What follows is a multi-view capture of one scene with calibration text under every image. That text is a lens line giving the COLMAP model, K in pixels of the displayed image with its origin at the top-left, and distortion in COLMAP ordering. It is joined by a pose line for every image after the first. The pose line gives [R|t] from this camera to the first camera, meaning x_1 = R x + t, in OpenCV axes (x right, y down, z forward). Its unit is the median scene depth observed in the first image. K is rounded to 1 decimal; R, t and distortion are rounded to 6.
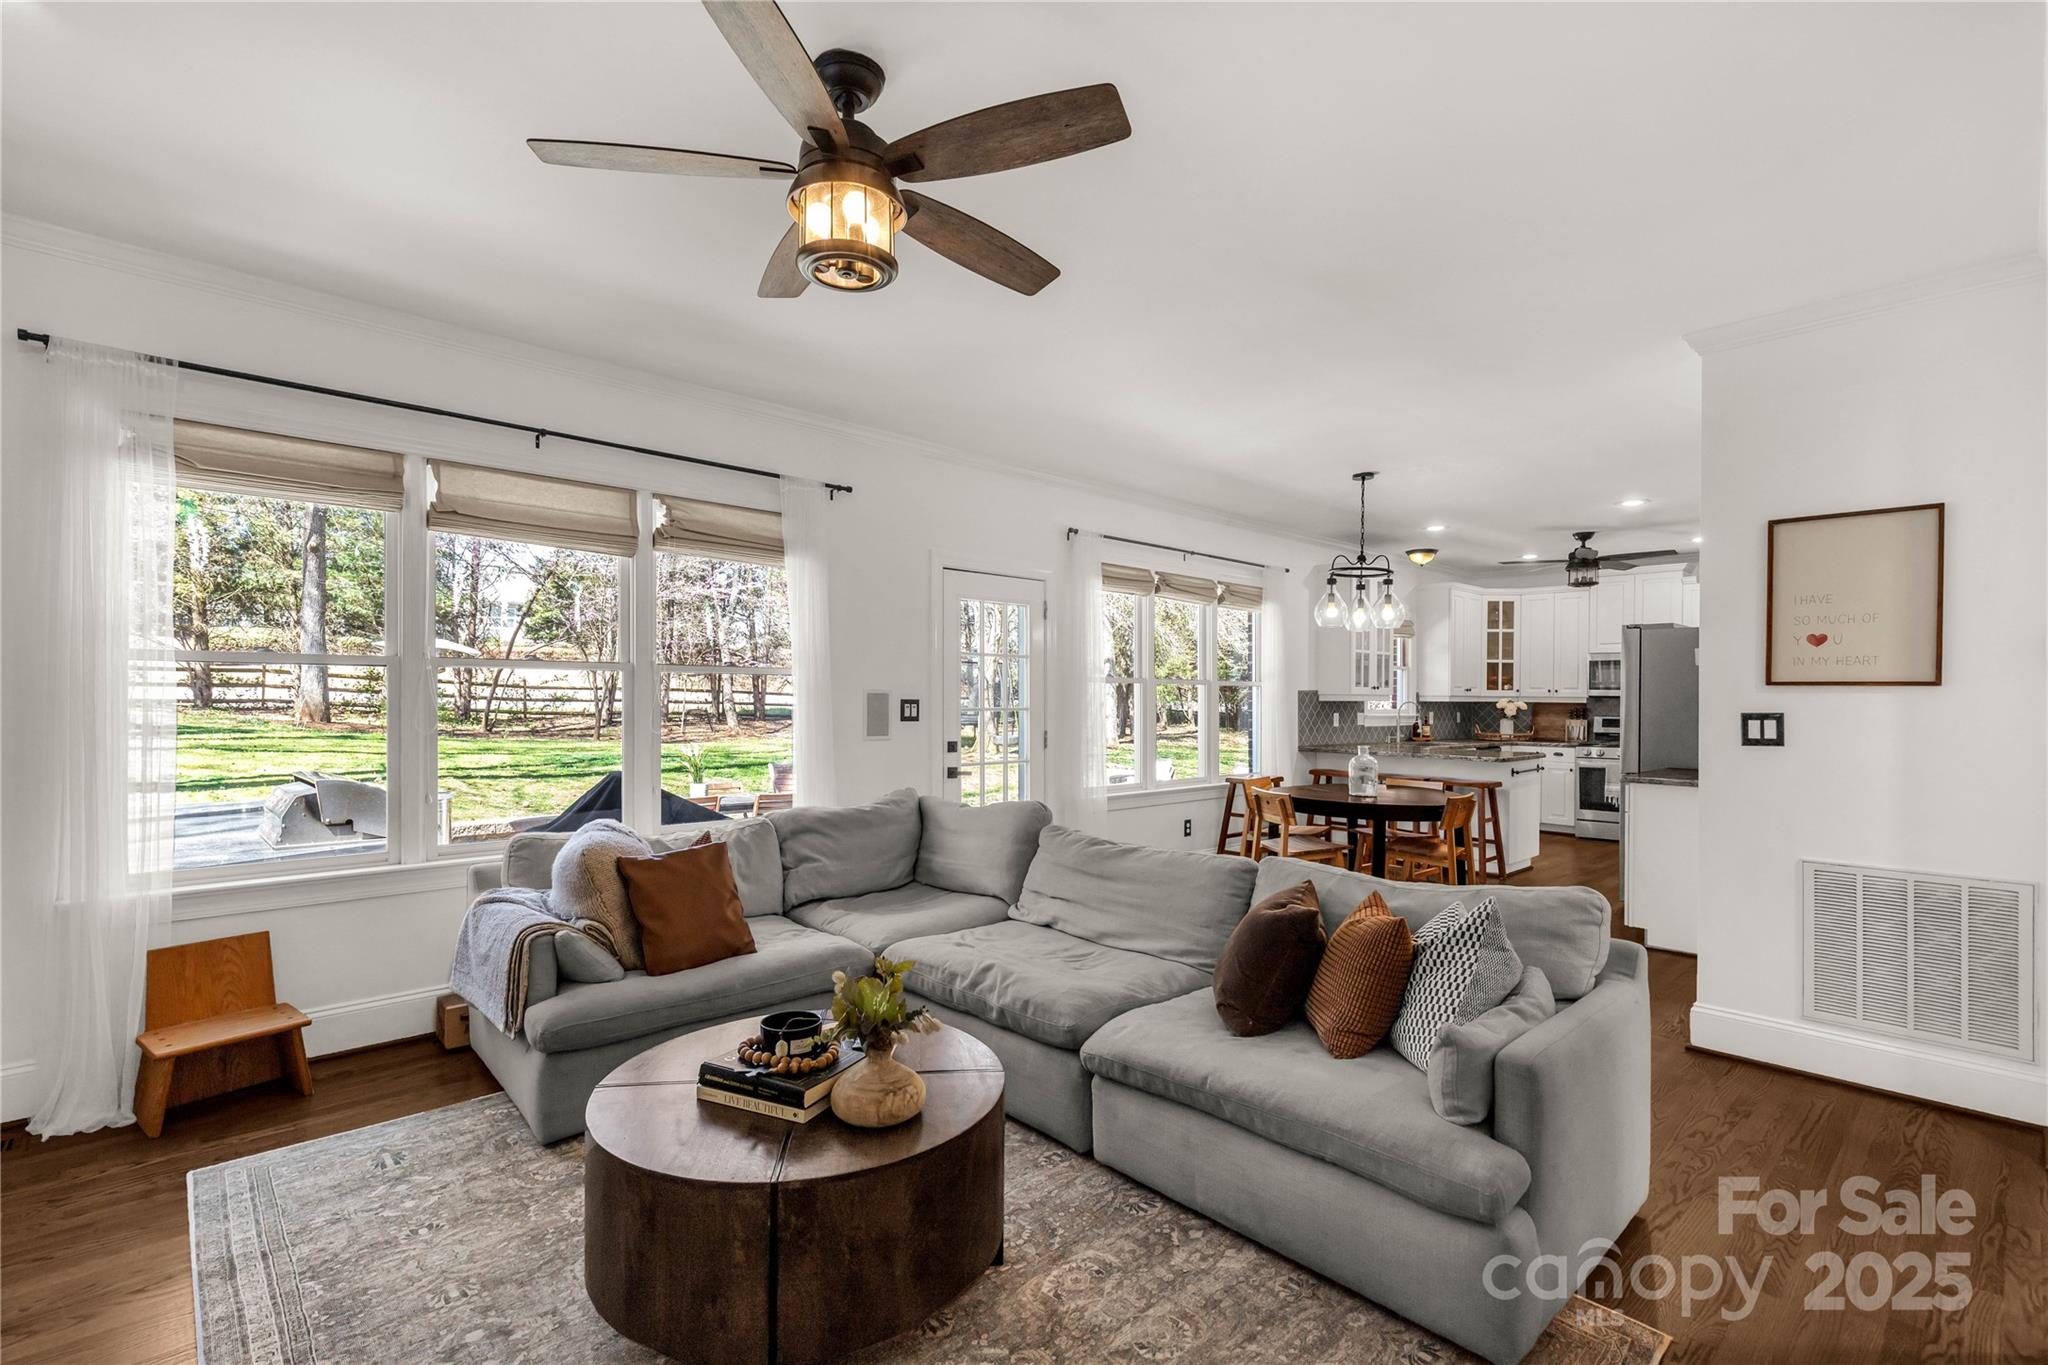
lens RADIAL K [[924.4, 0, 1025.1], [0, 924.4, 700.3], [0, 0, 1]] dist [0.000351, -0.001896]
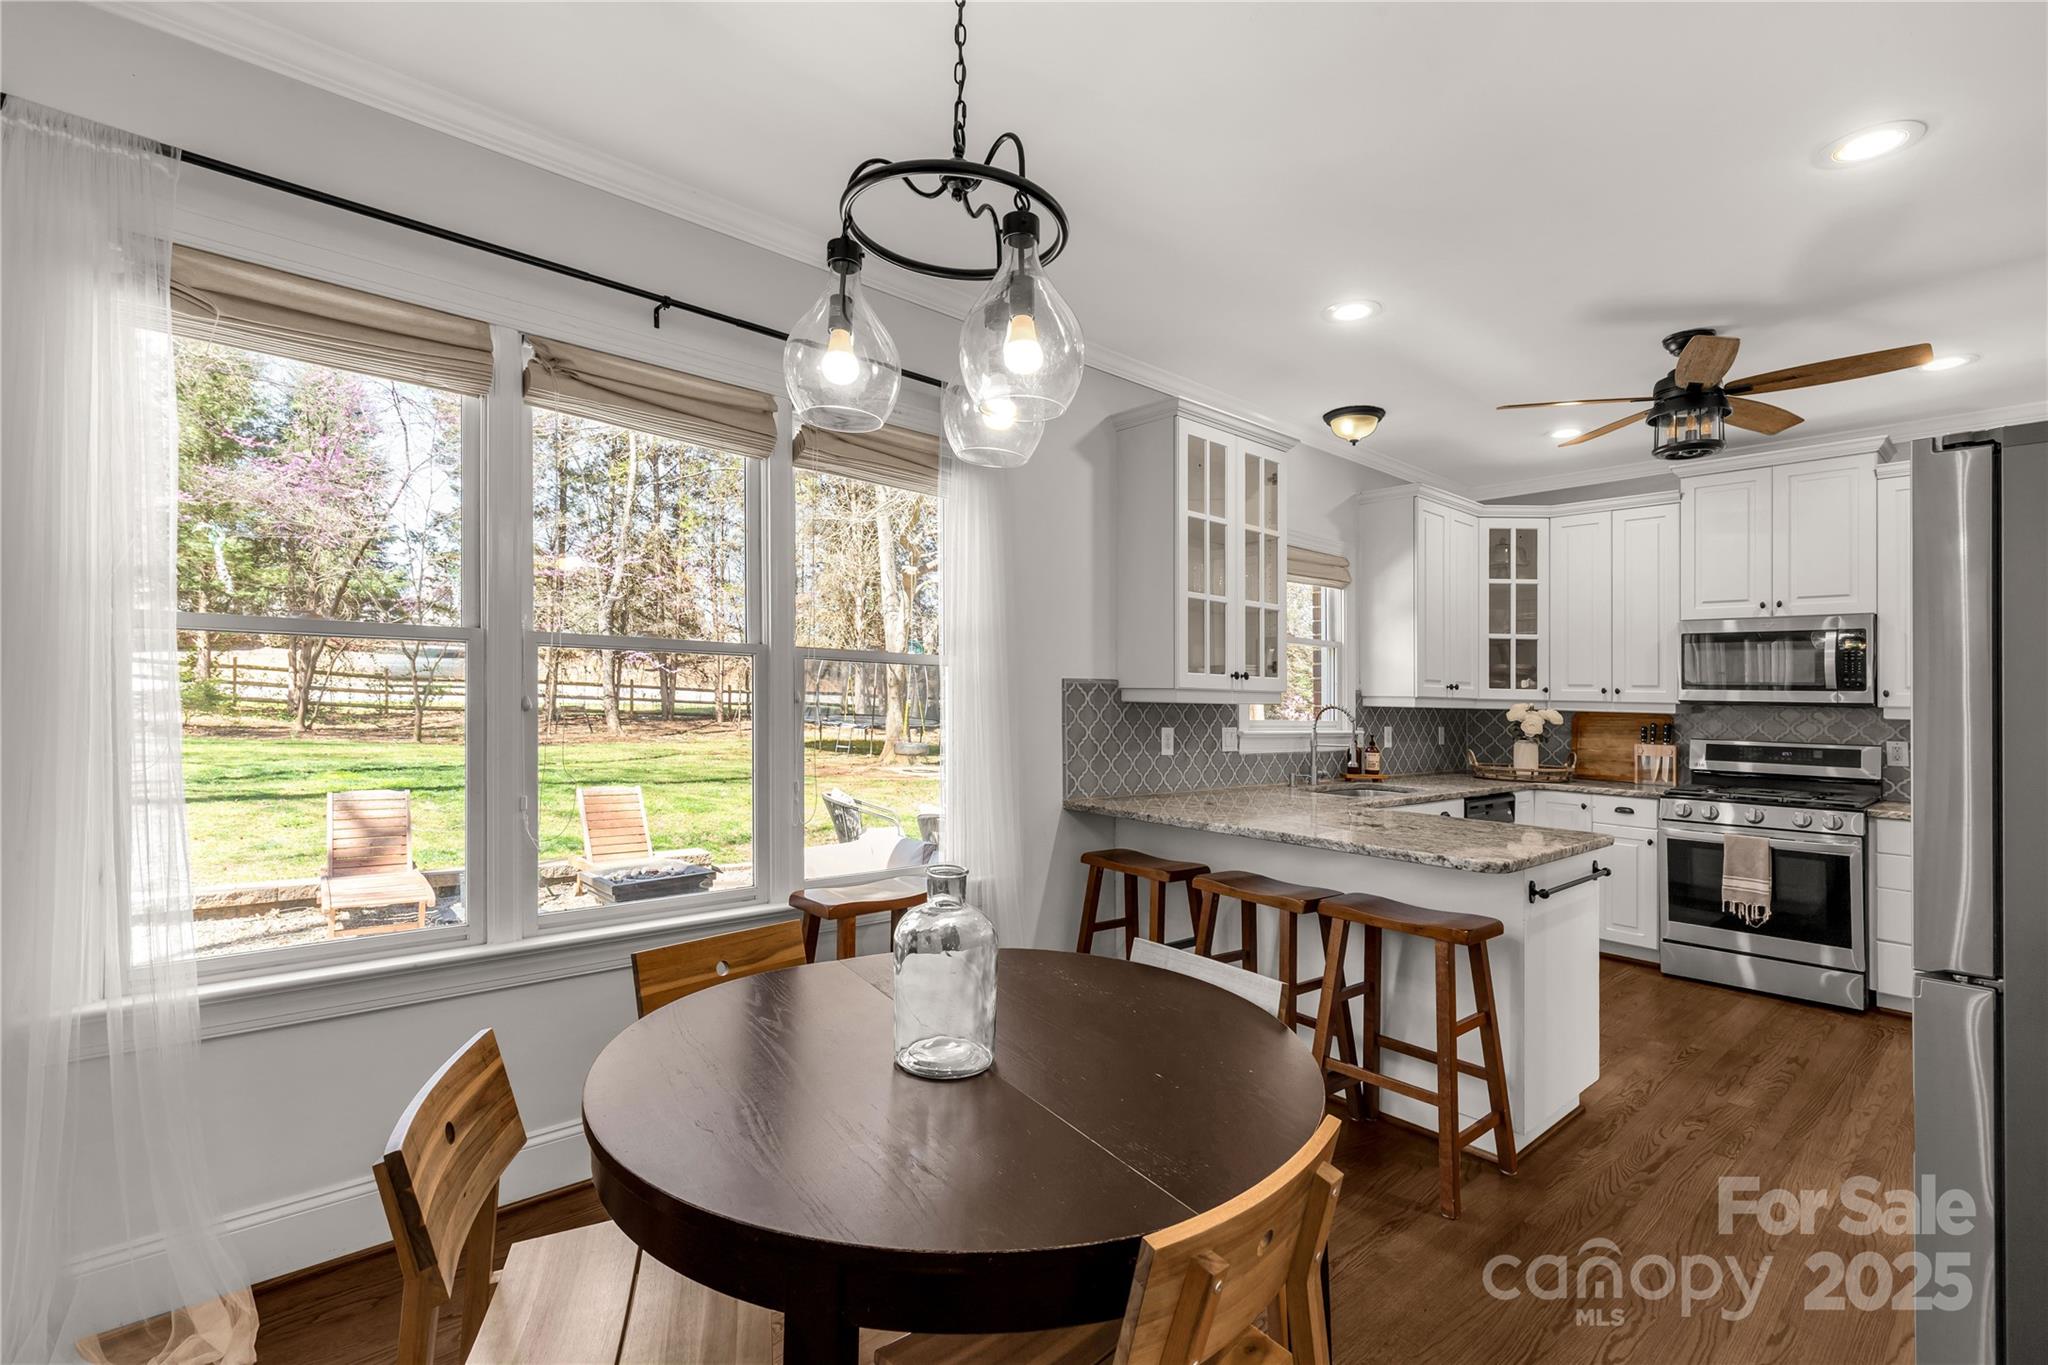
lens RADIAL K [[924.4, 0, 1024.3], [0, 924.4, 670.8], [0, 0, 1]] dist [0.000351, -0.001896]
pose [[0.999607, 0.012885, -0.024884, 0.251239], [-0.013725, 0.999331, -0.033892, 0.001473], [0.024431, 0.034220, 0.999116, 0.469599]]
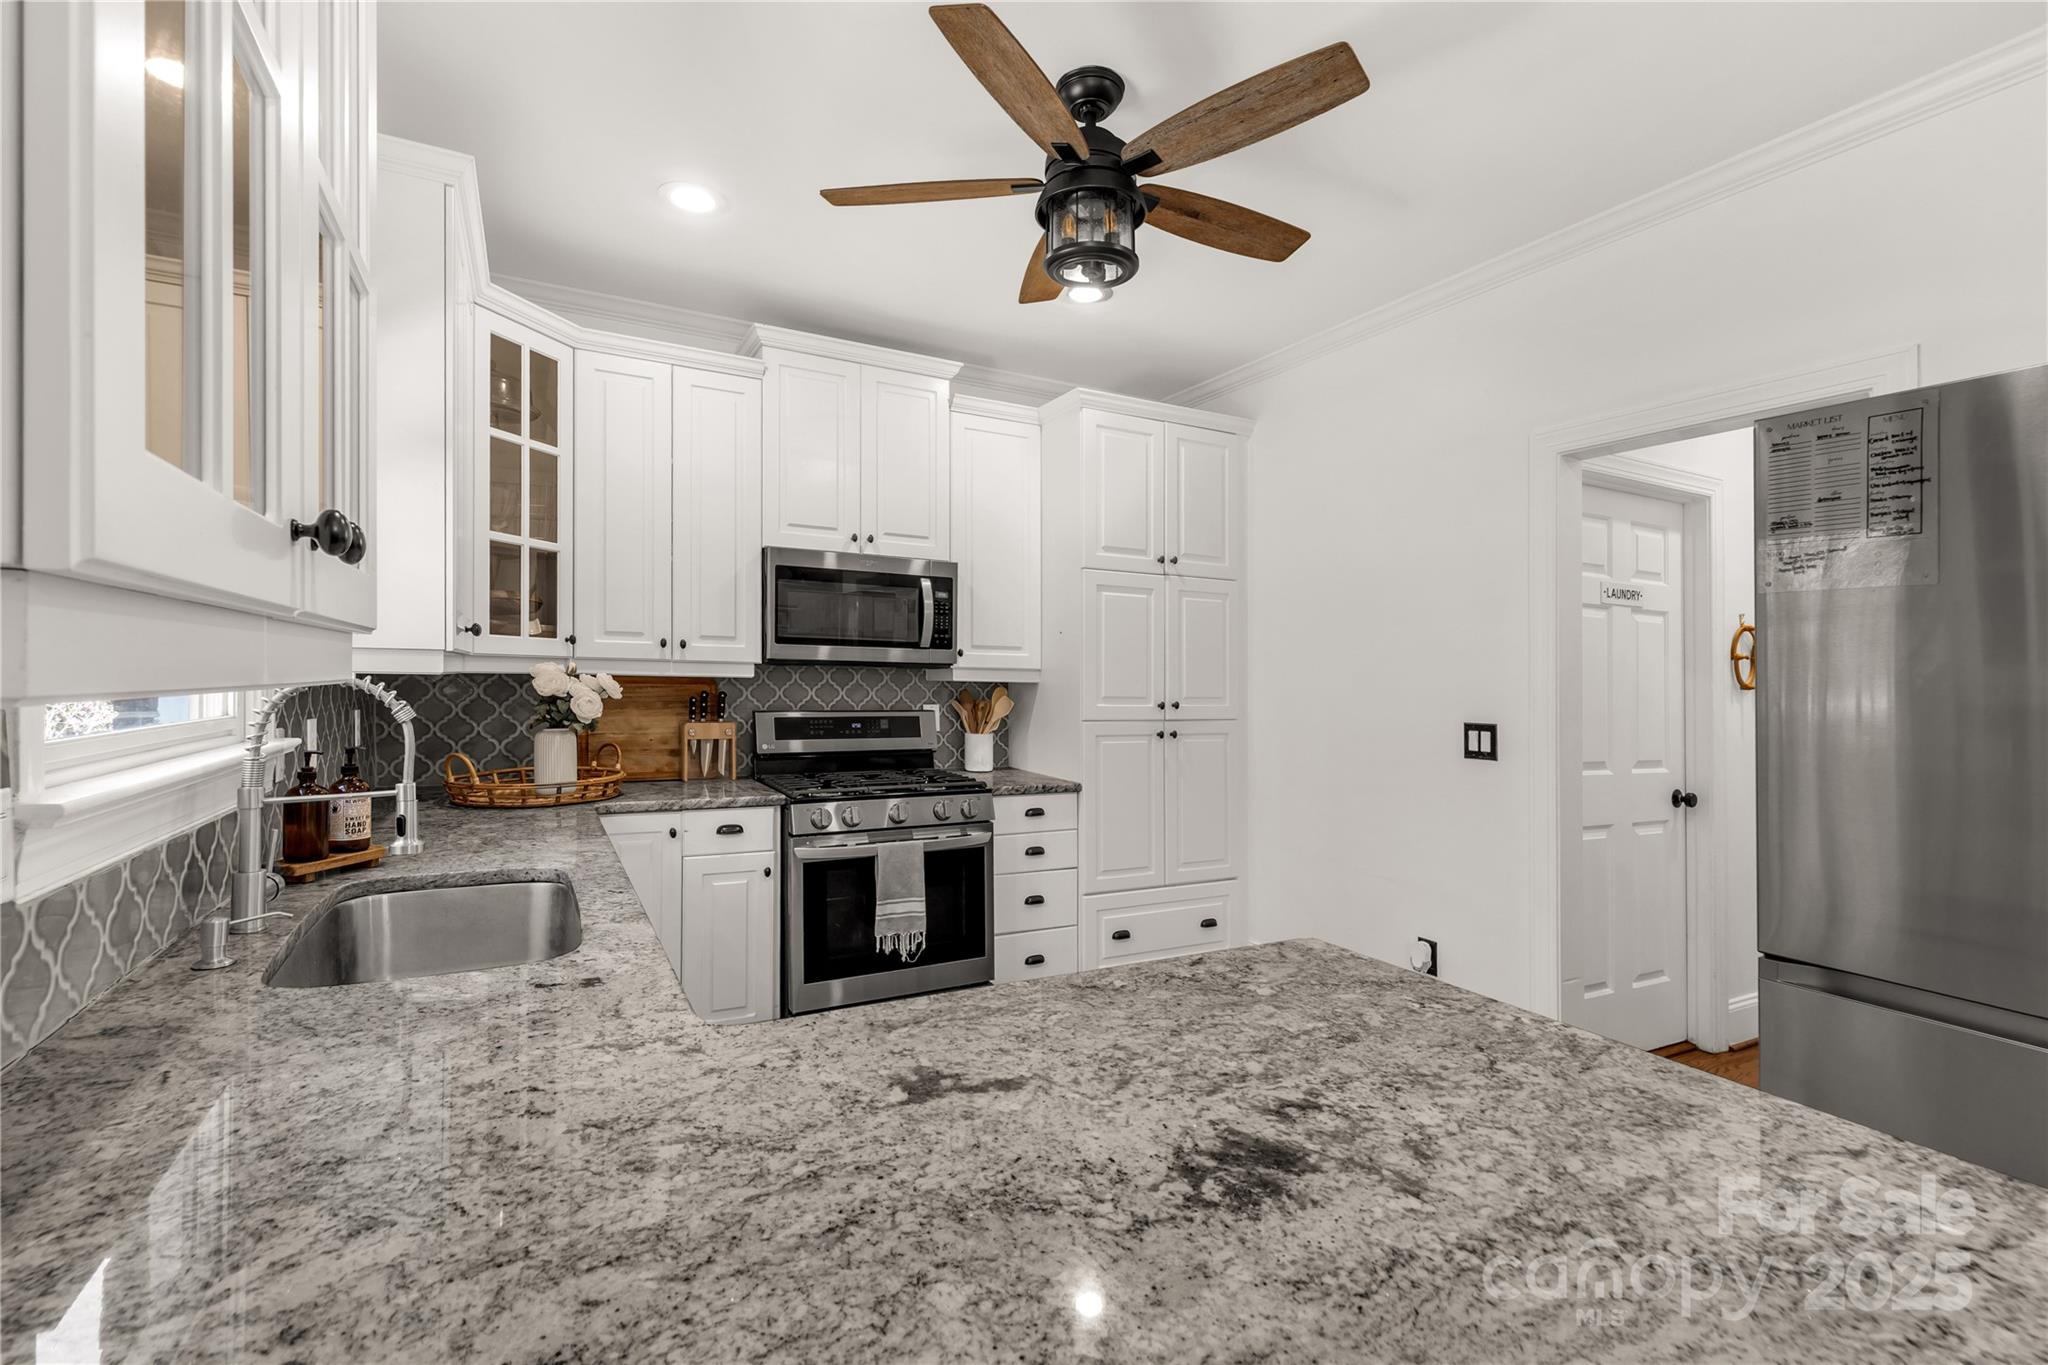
lens RADIAL K [[924.4, 0, 1016.8], [0, 924.4, 670.1], [0, 0, 1]] dist [0.000351, -0.001896]
pose [[0.265705, 0.003953, 0.964046, 0.280477], [-0.011958, 0.999928, -0.000805, -0.001251], [-0.963980, -0.011315, 0.265733, 0.814982]]
